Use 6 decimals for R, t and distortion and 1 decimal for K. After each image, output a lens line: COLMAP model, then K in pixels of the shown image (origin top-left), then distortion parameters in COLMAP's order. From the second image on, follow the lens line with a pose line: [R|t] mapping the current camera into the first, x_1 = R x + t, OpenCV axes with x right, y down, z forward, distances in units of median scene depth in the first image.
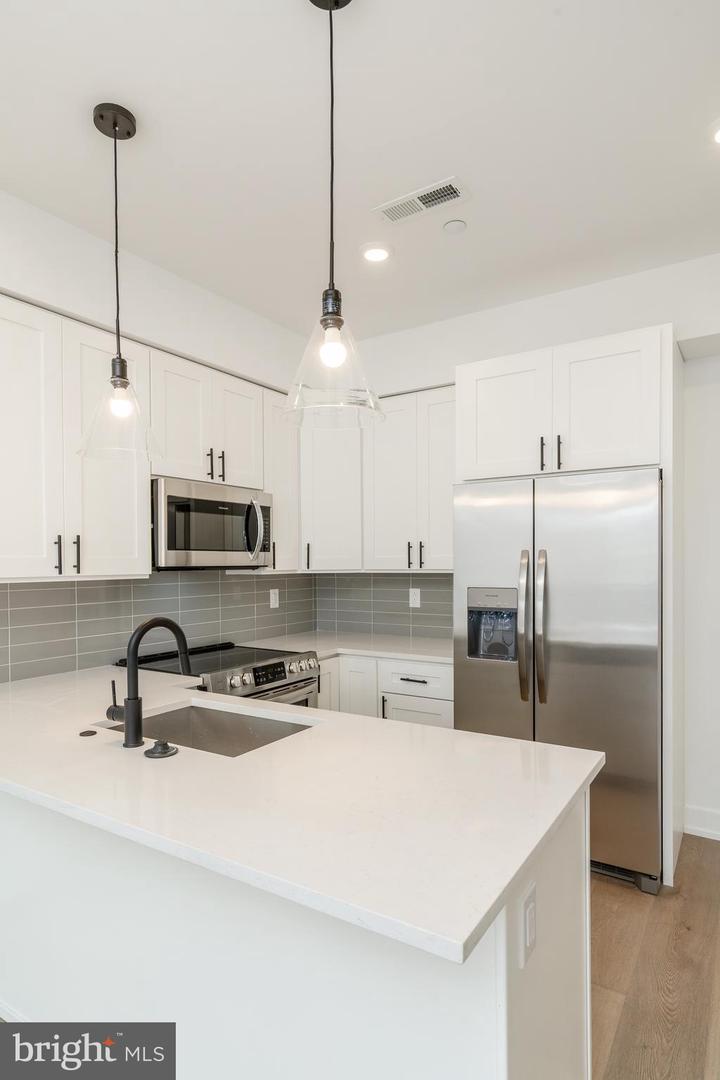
lens RADIAL K [[602.1, 0, 344.5], [0, 602.1, 572.0], [0, 0, 1]] dist [-0.003726, -0.000177]
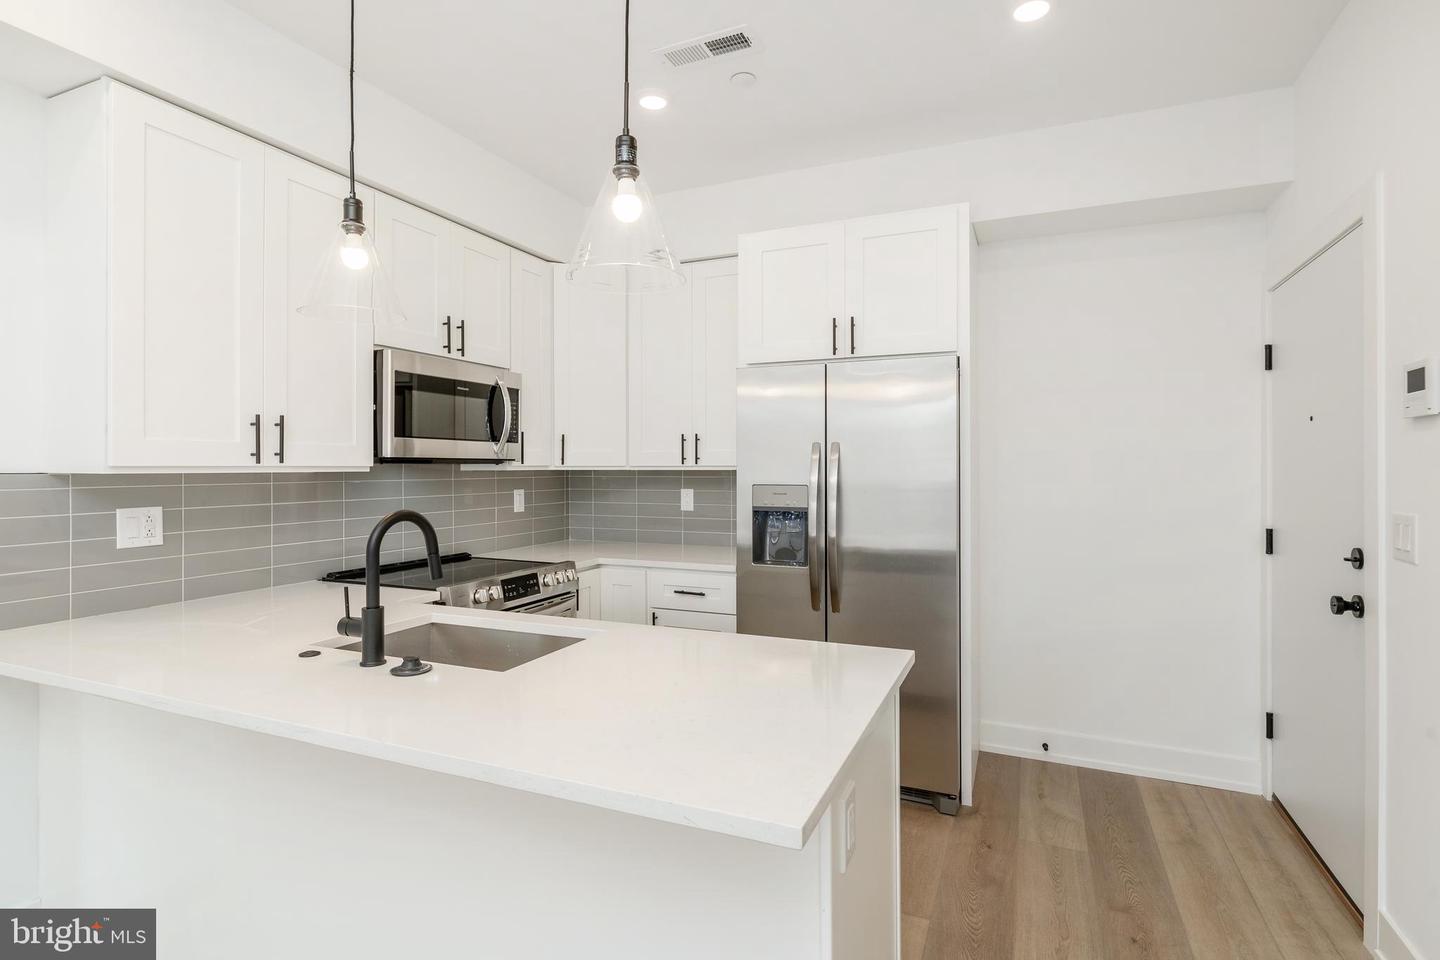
lens RADIAL K [[710.3, 0, 712.0], [0, 710.3, 460.0], [0, 0, 1]] dist [-0.013265, -0.001551]
pose [[0.986739, 0.009163, 0.162056, -0.025719], [-0.005920, 0.999773, -0.020484, 0.012432], [-0.162207, 0.019253, 0.986569, -0.017612]]
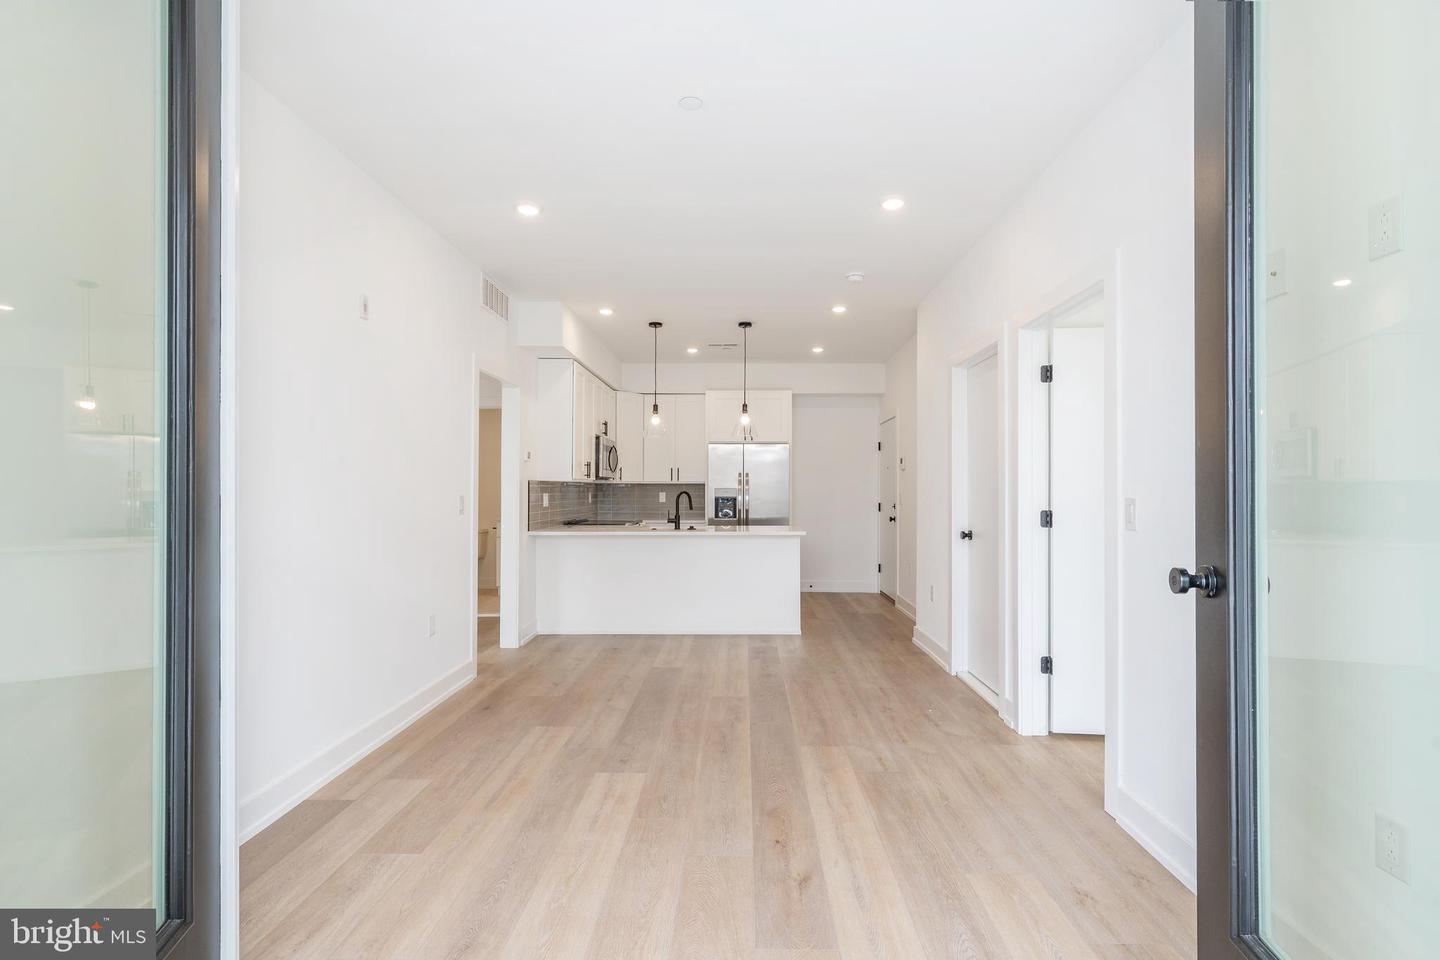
lens RADIAL K [[693.4, 0, 721.4], [0, 693.4, 476.7], [0, 0, 1]] dist [-0.004621, -0.000060]
pose [[0.851166, 0.019934, 0.524518, -1.341114], [-0.005072, 0.999544, -0.029756, 0.068125], [-0.524872, 0.022667, 0.850879, -1.465812]]
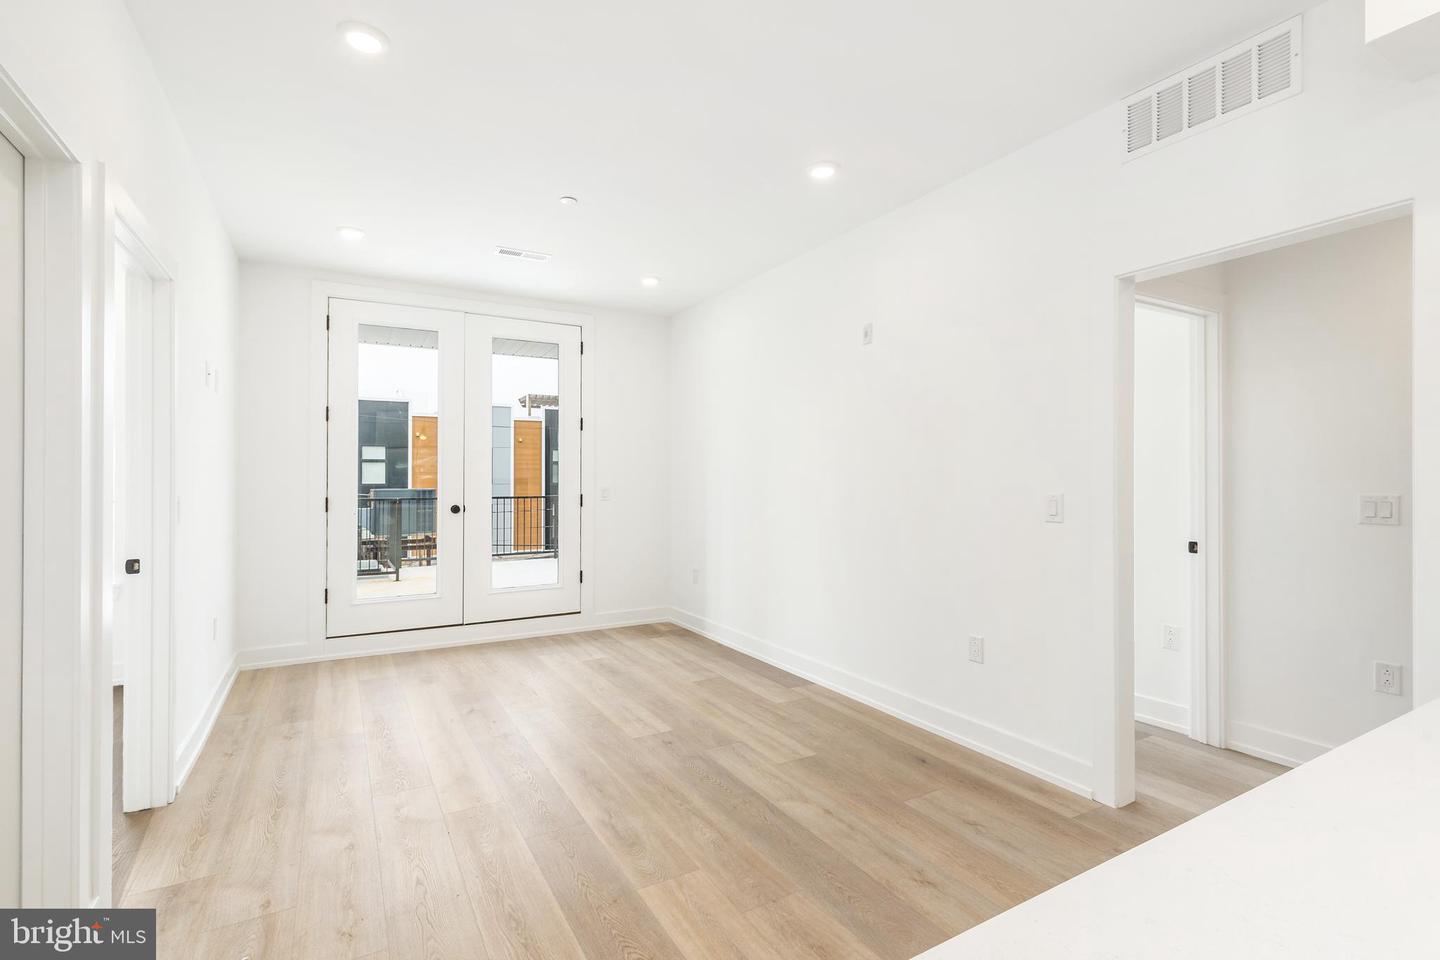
lens RADIAL K [[659.3, 0, 720.3], [0, 659.3, 479.2], [0, 0, 1]] dist [0.002080, 0.000856]
pose [[-0.444766, 0.010919, -0.895580, 0.255695], [0.000588, 0.999929, 0.011899, 0.027217], [0.895646, 0.004765, -0.444741, 0.355167]]
